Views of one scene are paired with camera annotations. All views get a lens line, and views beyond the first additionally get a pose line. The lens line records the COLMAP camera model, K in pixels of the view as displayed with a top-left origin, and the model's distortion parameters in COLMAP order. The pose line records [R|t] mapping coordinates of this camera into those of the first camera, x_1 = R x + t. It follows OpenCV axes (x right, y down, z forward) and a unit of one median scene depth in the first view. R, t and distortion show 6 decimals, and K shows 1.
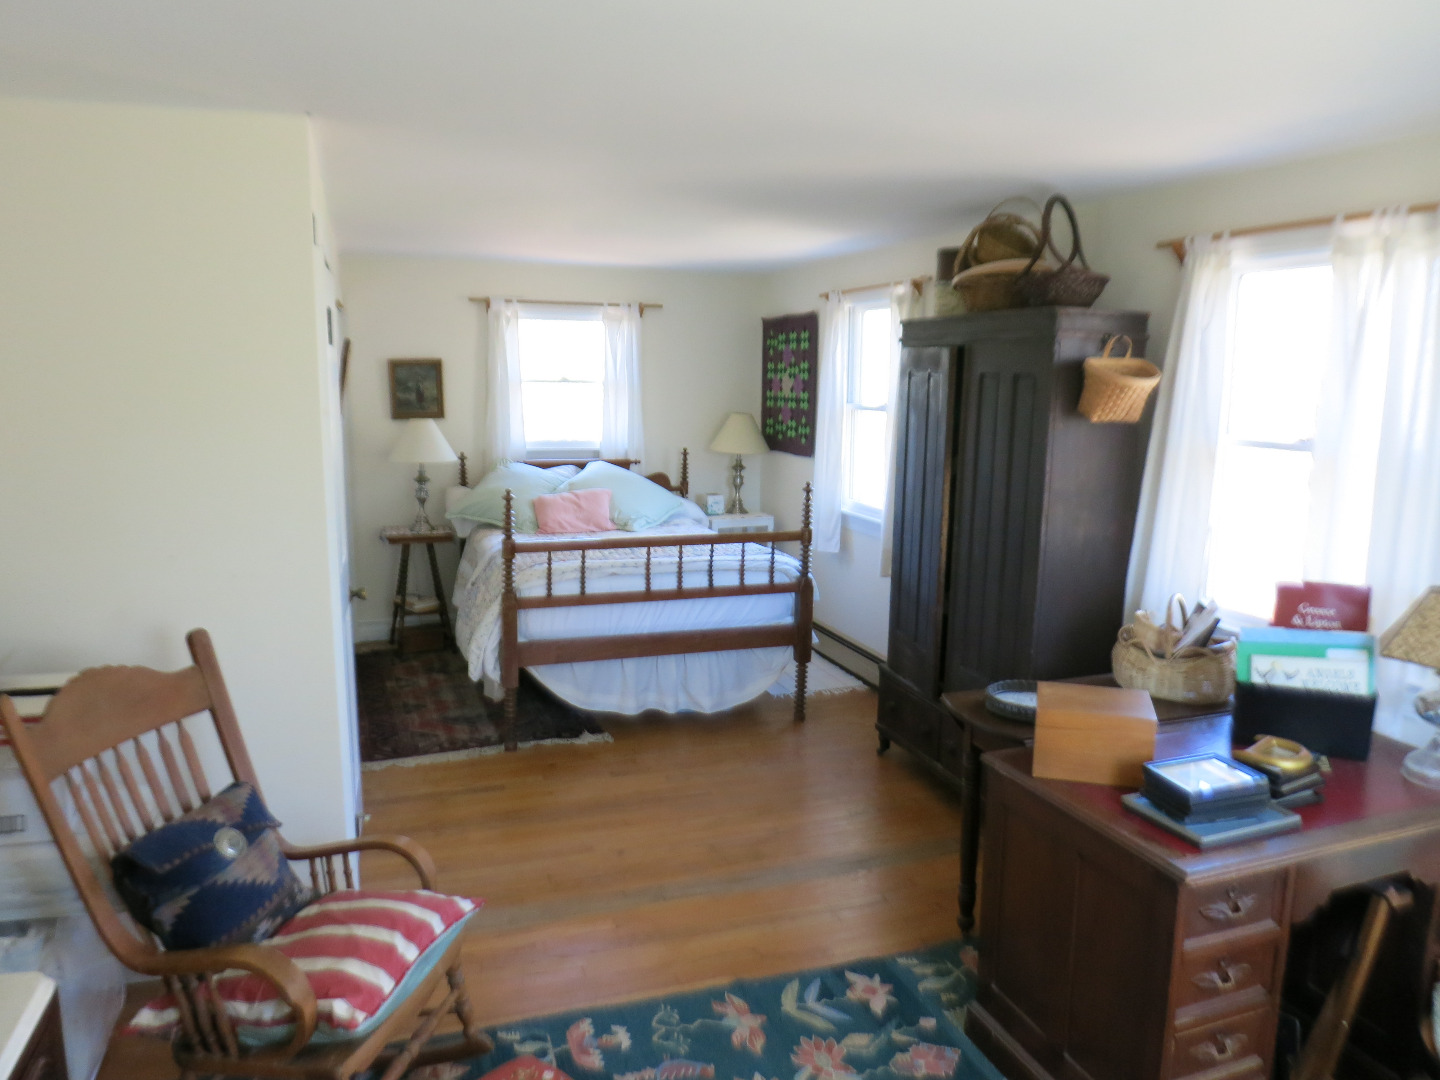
lens RADIAL K [[1003.8, 0, 715.3], [0, 1003.8, 544.1], [0, 0, 1]] dist [-0.001912, -0.000311]
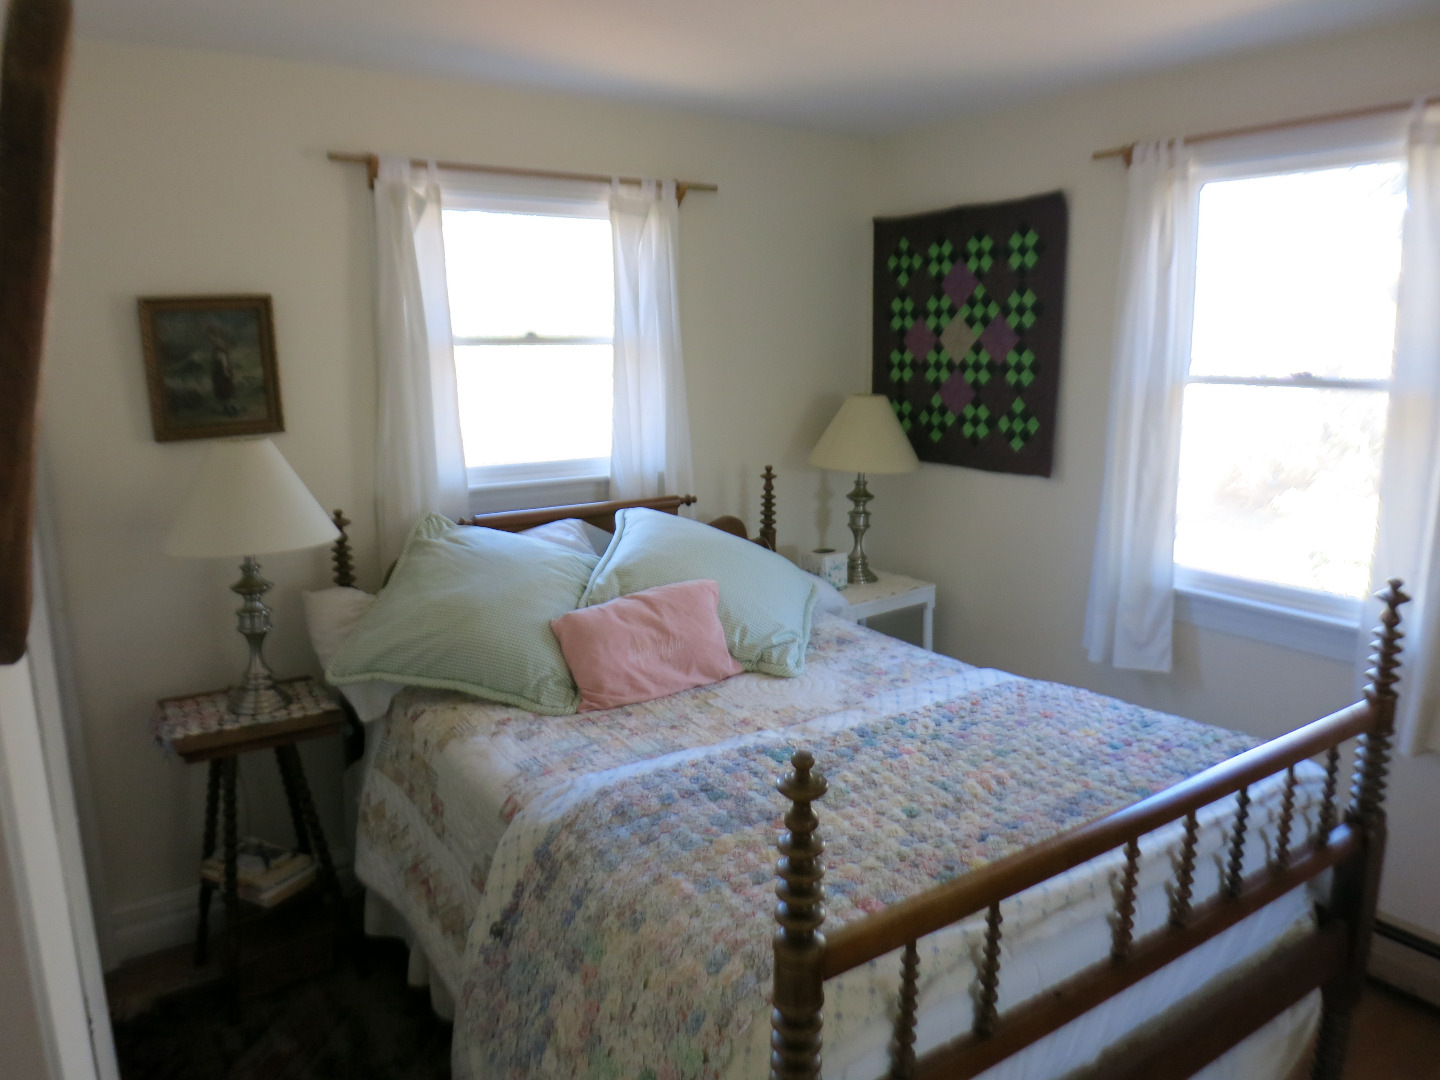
lens RADIAL K [[1019.3, 0, 720.0], [0, 1019.3, 540.0], [0, 0, 1]] dist [-0.039502, -0.000031]
pose [[0.968189, -0.068339, 0.240705, -0.195382], [0.062477, 0.997536, 0.031910, -0.080669], [-0.242293, -0.015856, 0.970074, 0.526725]]
